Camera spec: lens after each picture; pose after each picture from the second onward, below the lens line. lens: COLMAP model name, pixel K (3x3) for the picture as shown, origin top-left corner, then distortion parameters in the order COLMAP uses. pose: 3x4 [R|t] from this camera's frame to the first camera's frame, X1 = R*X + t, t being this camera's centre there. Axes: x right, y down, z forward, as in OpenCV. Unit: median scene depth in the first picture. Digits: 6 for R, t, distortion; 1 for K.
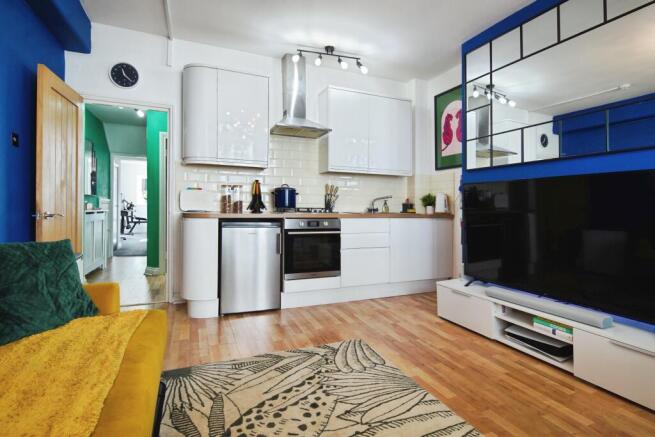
lens RADIAL K [[321.4, 0, 327.4], [0, 321.4, 207.8], [0, 0, 1]] dist [0.000052, 0.000043]
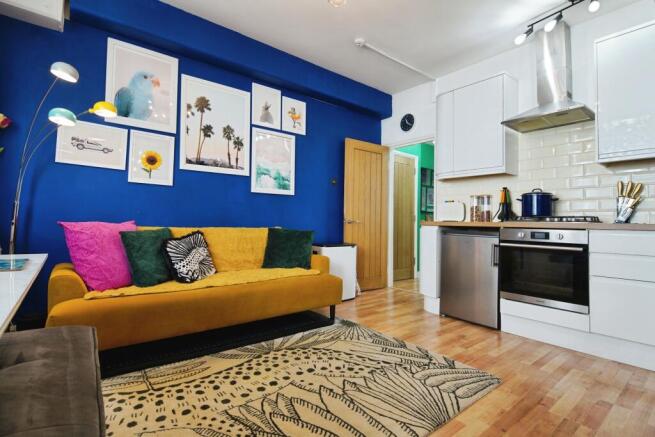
lens RADIAL K [[324.1, 0, 327.5], [0, 324.1, 218.5], [0, 0, 1]] dist [-0.001469, -0.000420]
pose [[0.267062, -0.019031, -0.963491, 0.889402], [-0.020845, 0.999457, -0.025519, 0.060462], [0.963454, 0.026899, 0.266520, 0.448193]]
